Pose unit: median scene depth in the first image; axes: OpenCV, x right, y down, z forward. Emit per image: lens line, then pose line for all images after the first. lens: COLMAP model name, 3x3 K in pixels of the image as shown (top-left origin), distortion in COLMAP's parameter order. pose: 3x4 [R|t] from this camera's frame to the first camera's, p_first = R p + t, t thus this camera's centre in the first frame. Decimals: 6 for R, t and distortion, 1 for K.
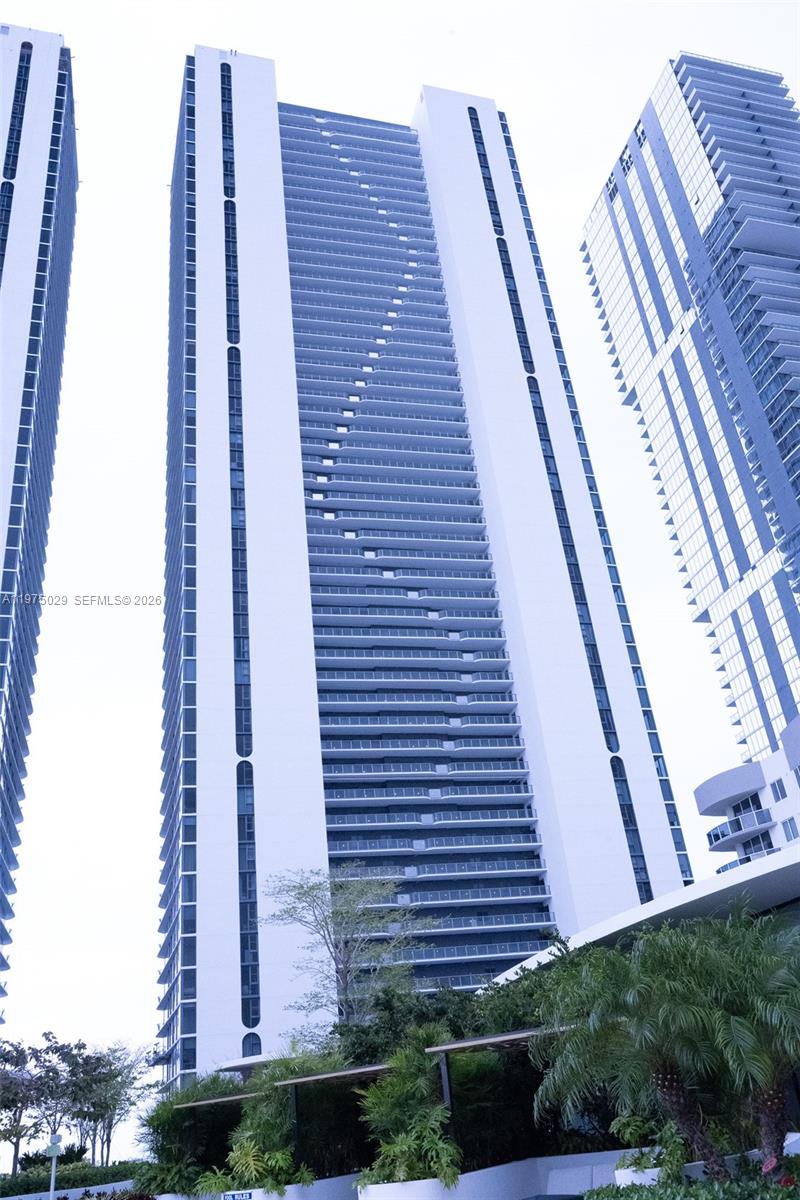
lens RADIAL K [[966.7, 0, 400.0], [0, 966.7, 600.0], [0, 0, 1]] dist [0.010765, -0.001853]
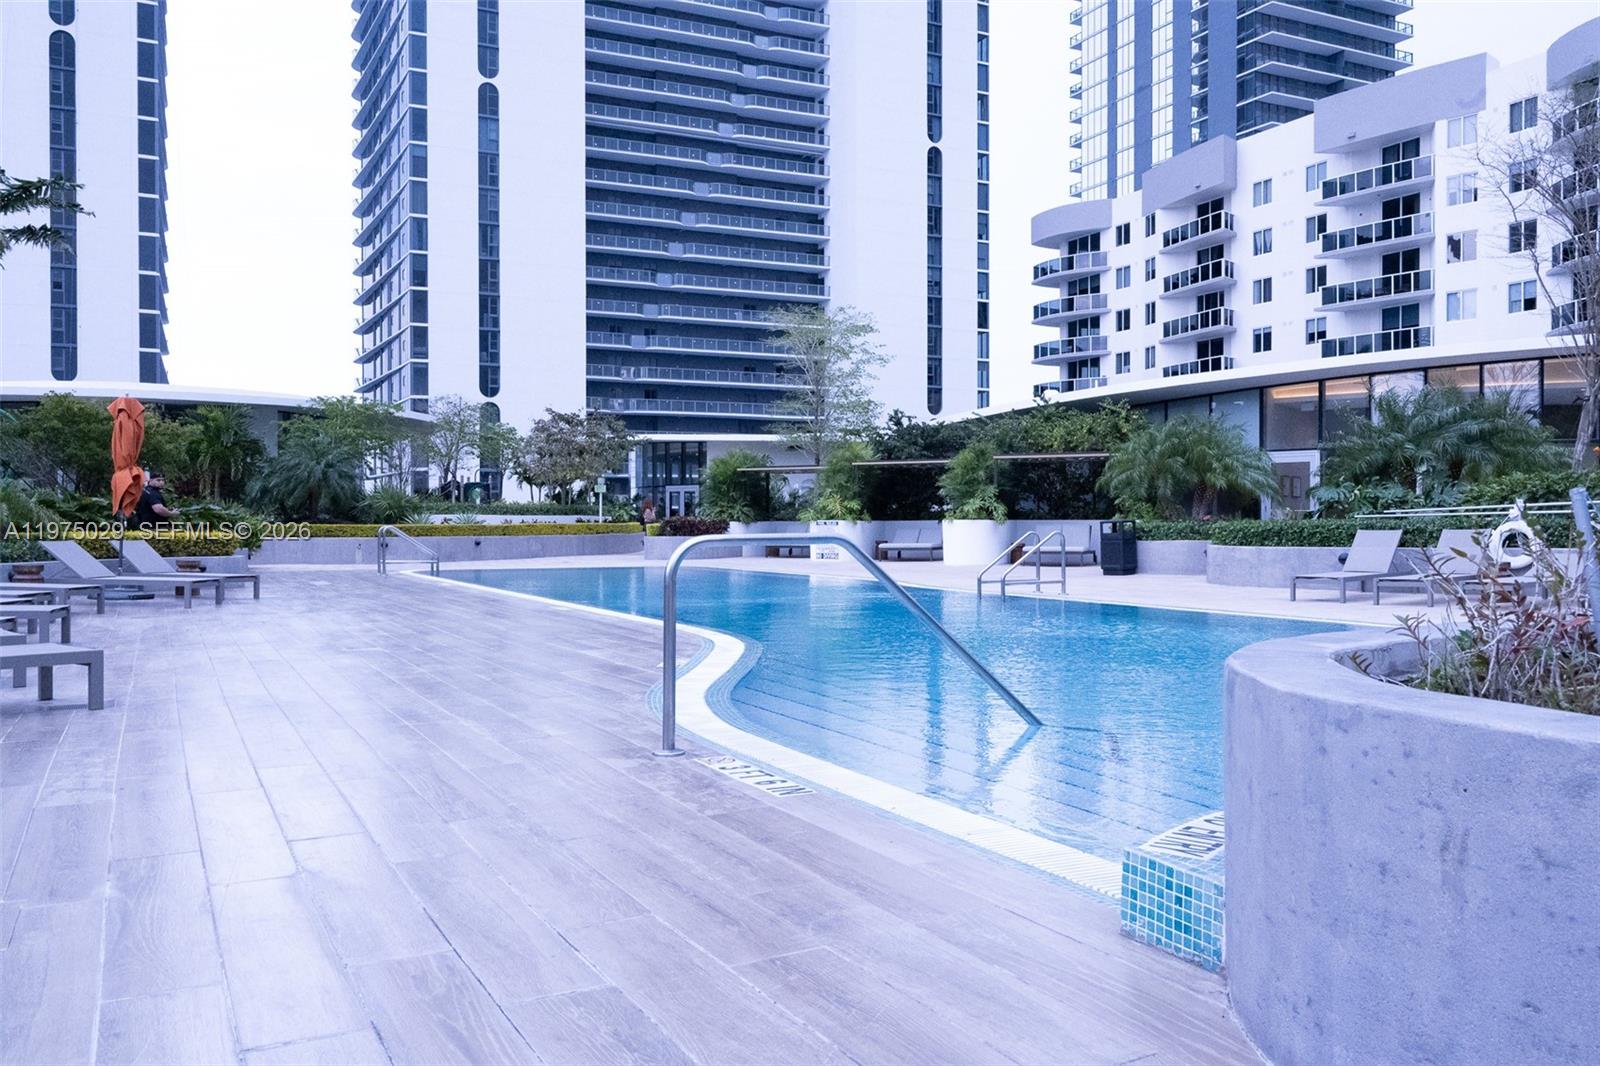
lens RADIAL K [[1290.4, 0, 800.0], [0, 1290.4, 533.0], [0, 0, 1]] dist [0.002311, 0.002232]
pose [[0.975516, 0.100581, 0.195580, -0.077050], [-0.182167, 0.867789, 0.462338, -0.043874], [-0.123220, -0.486647, 0.864865, -0.105842]]
